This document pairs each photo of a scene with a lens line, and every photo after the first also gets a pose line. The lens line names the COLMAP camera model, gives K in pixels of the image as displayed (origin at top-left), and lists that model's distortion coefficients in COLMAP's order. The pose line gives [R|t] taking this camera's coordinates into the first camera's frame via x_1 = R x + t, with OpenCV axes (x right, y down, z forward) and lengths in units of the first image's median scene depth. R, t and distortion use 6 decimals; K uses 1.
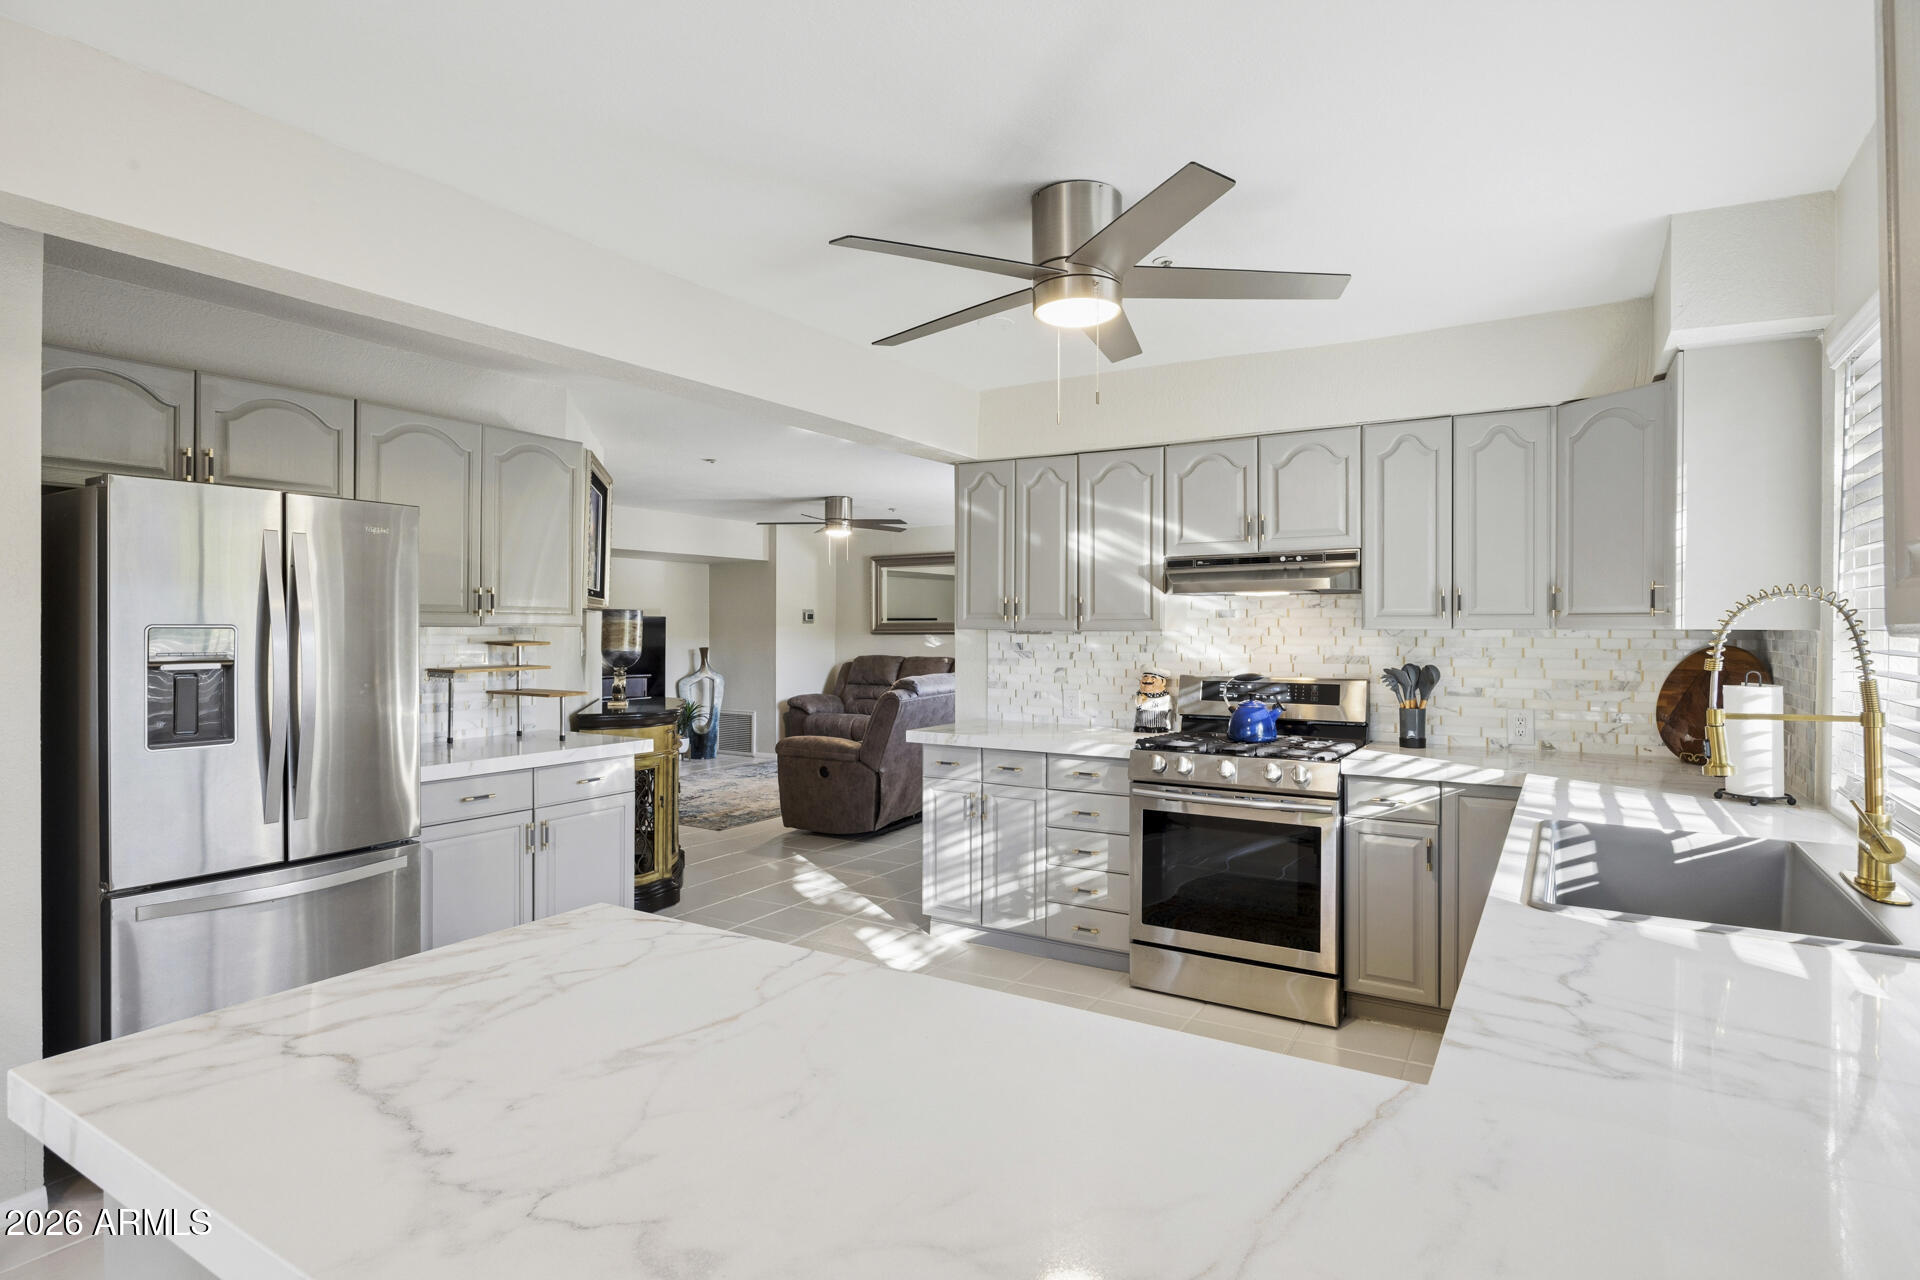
lens RADIAL K [[992.0, 0, 958.6], [0, 992.0, 630.7], [0, 0, 1]] dist [-0.014688, -0.002016]
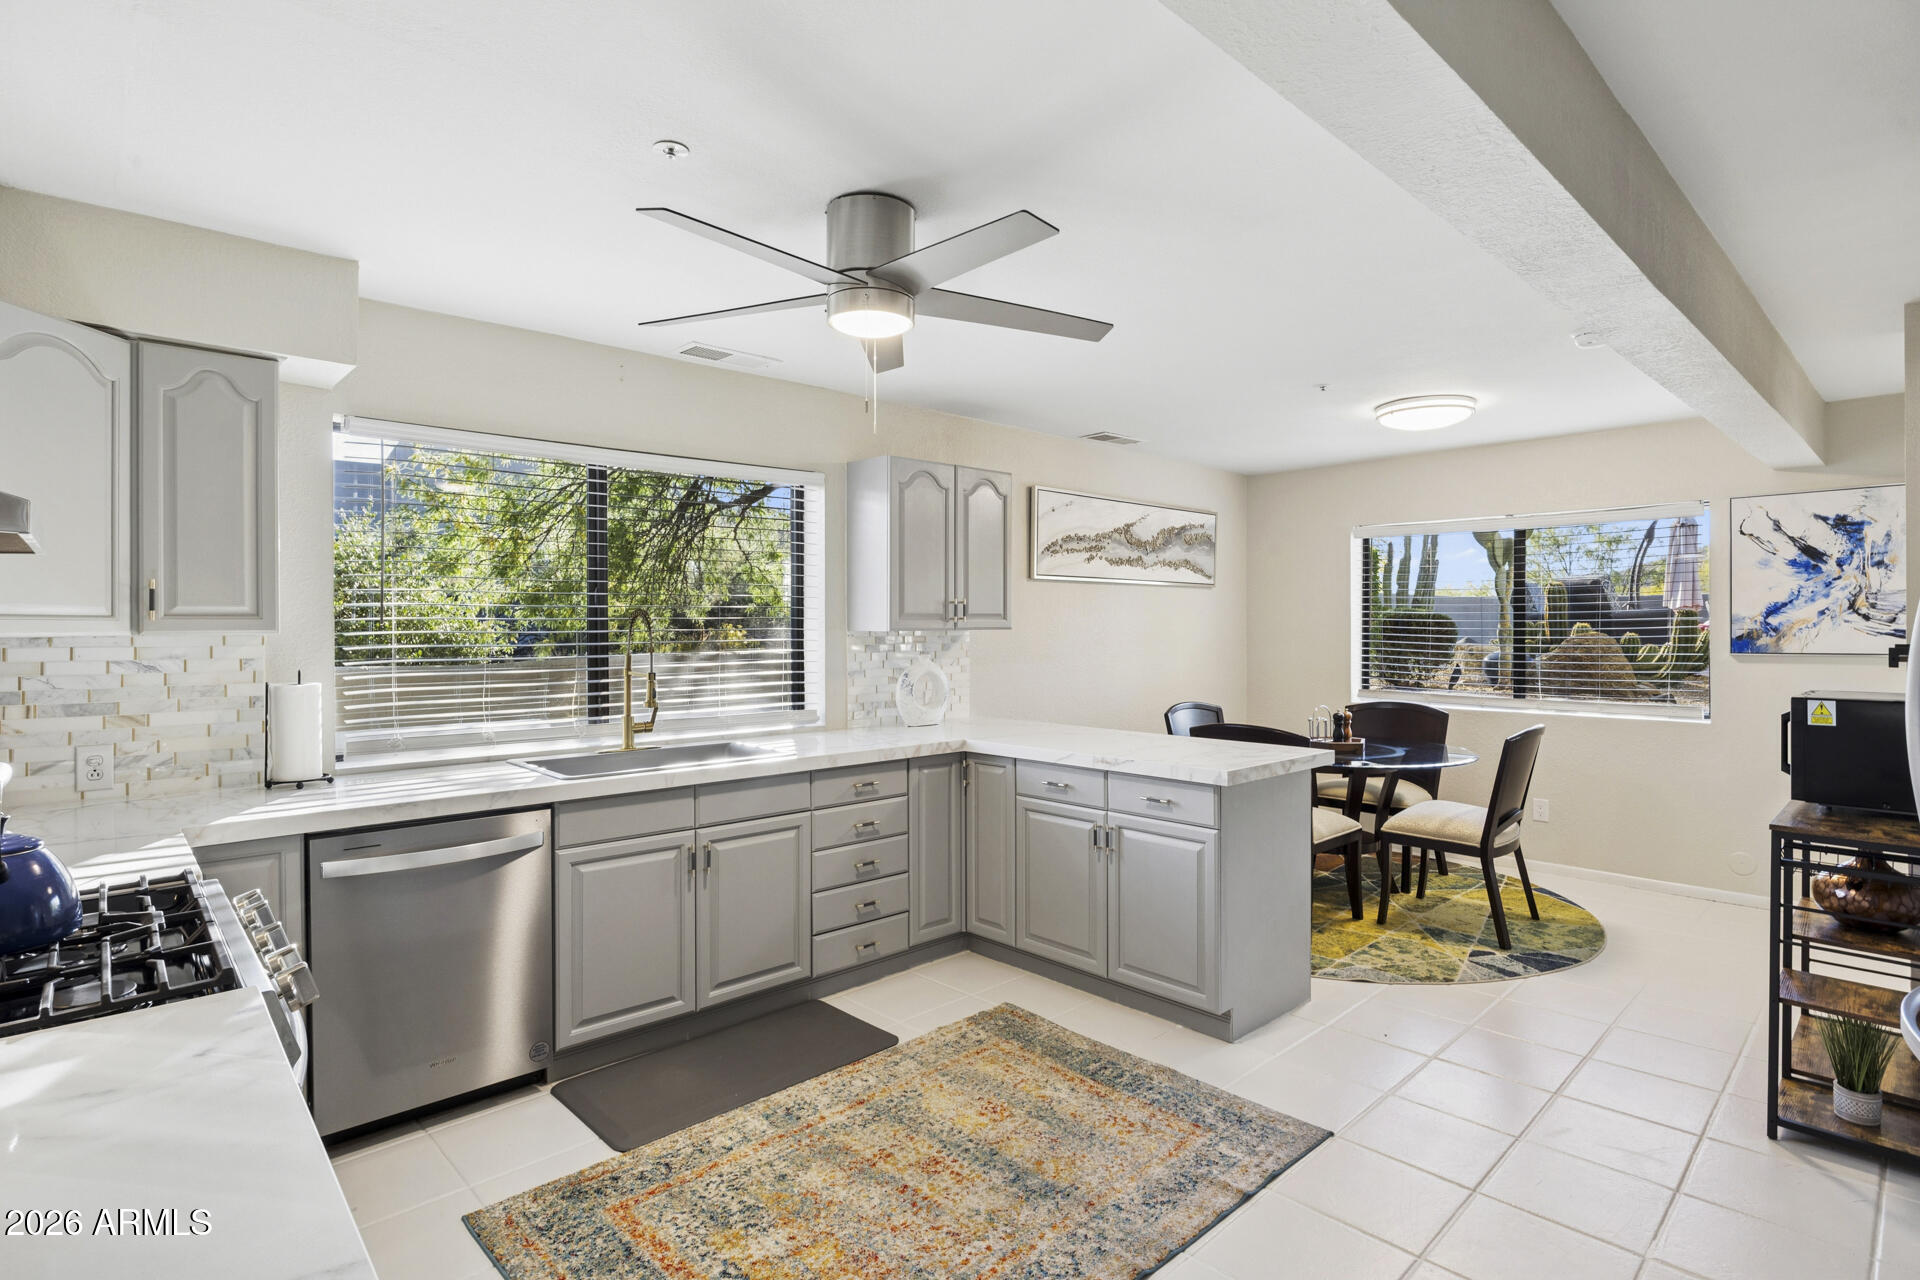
lens RADIAL K [[936.8, 0, 951.1], [0, 936.8, 625.5], [0, 0, 1]] dist [-0.013556, 0.000813]
pose [[-0.960671, 0.002591, 0.277676, -0.135148], [0.003912, 0.999983, 0.004206, -0.008213], [-0.277660, 0.005127, -0.960666, 1.154656]]
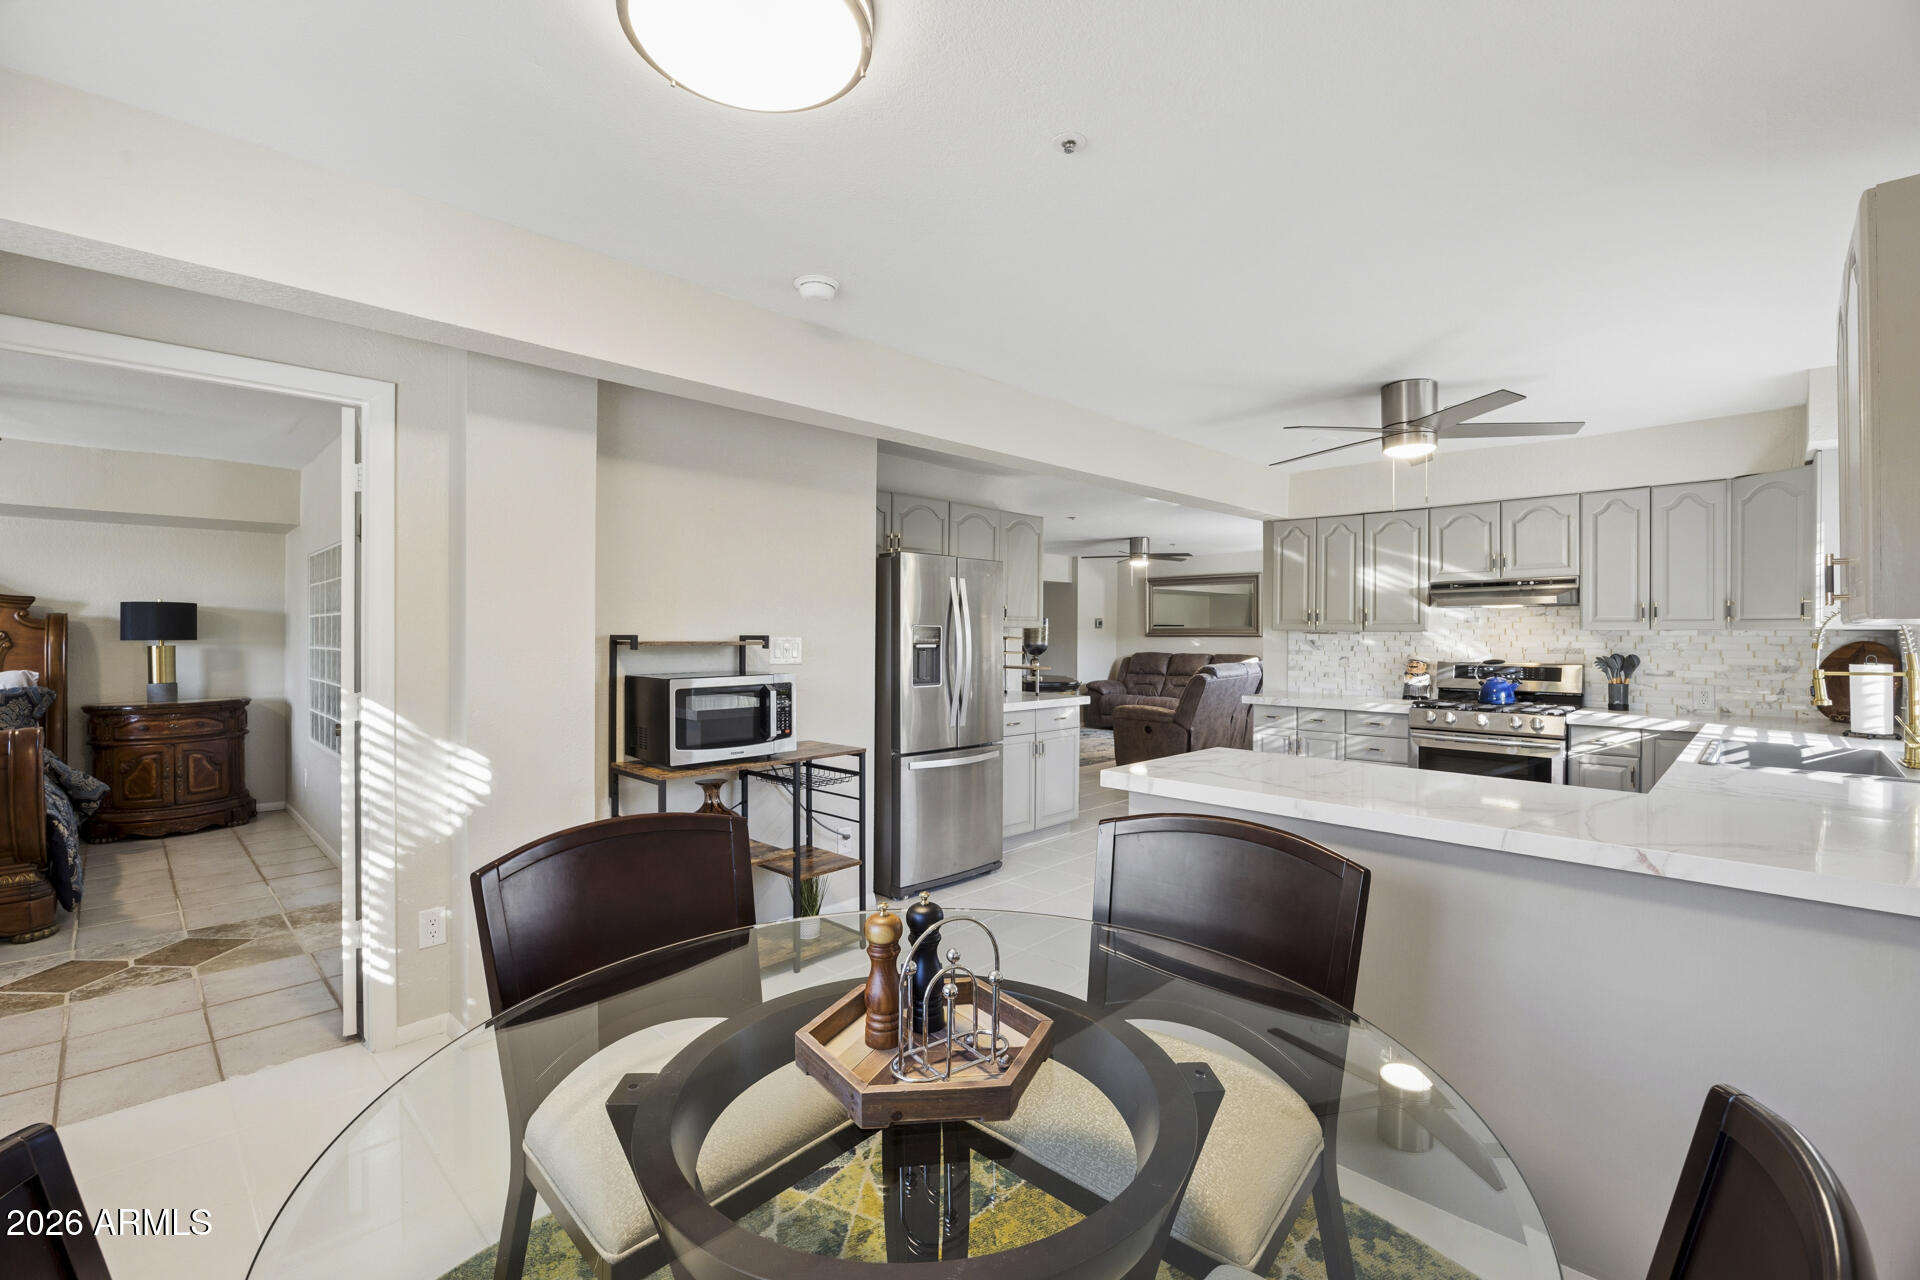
lens RADIAL K [[825.5, 0, 955.0], [0, 825.5, 634.6], [0, 0, 1]] dist [-0.015536, -0.001010]
pose [[0.972001, 0.002771, -0.234961, -0.198797], [-0.003288, 0.999993, -0.001807, 0.009781], [0.234954, 0.002528, 0.972003, -0.382133]]
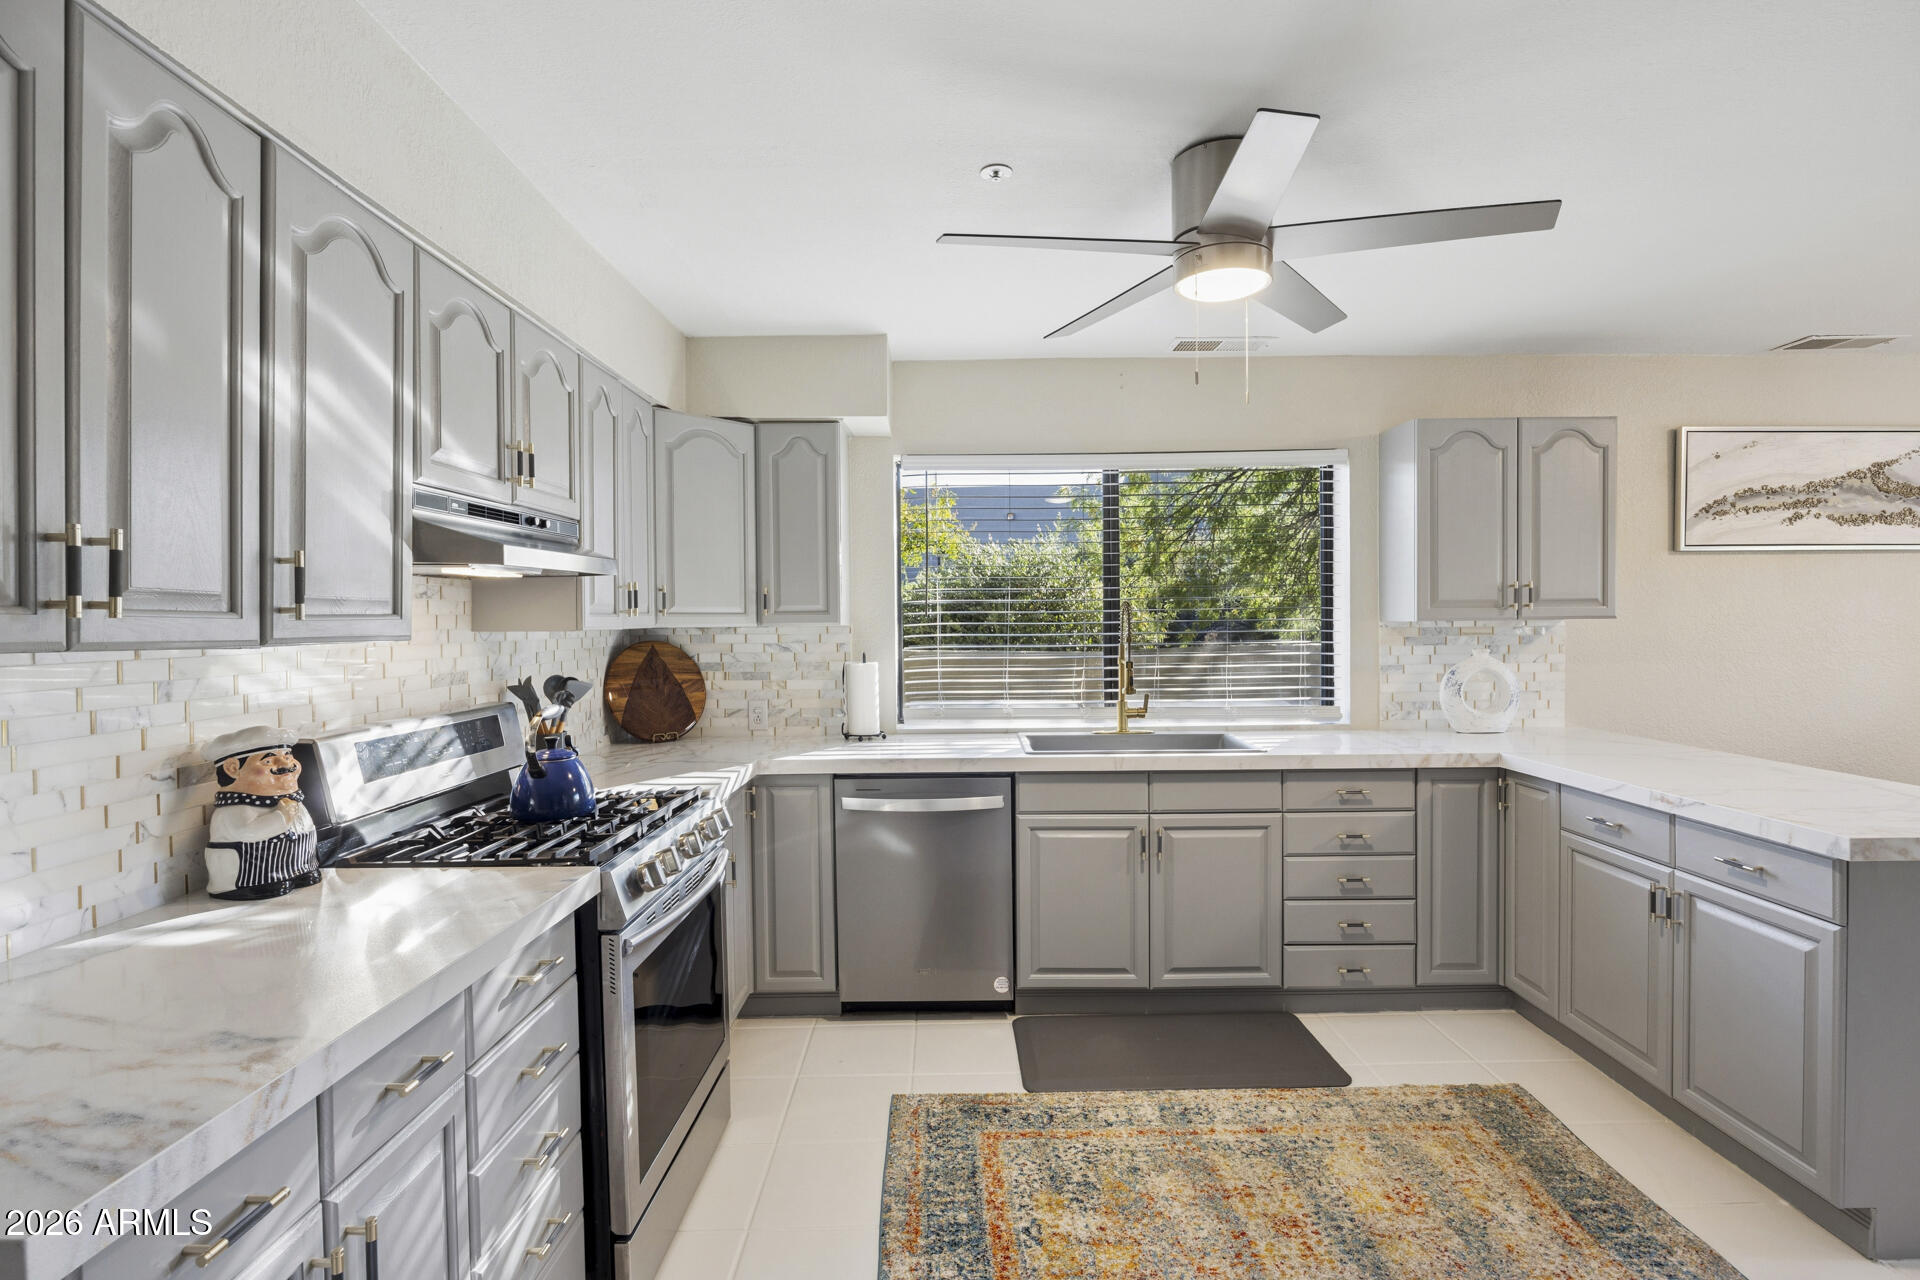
lens RADIAL K [[894.7, 0, 972.1], [0, 894.7, 635.6], [0, 0, 1]] dist [-0.011049, -0.001112]
pose [[-0.523459, -0.009874, 0.851993, -0.285286], [0.012782, 0.999729, 0.019439, -0.006438], [-0.851955, 0.021066, -0.523191, 0.998478]]
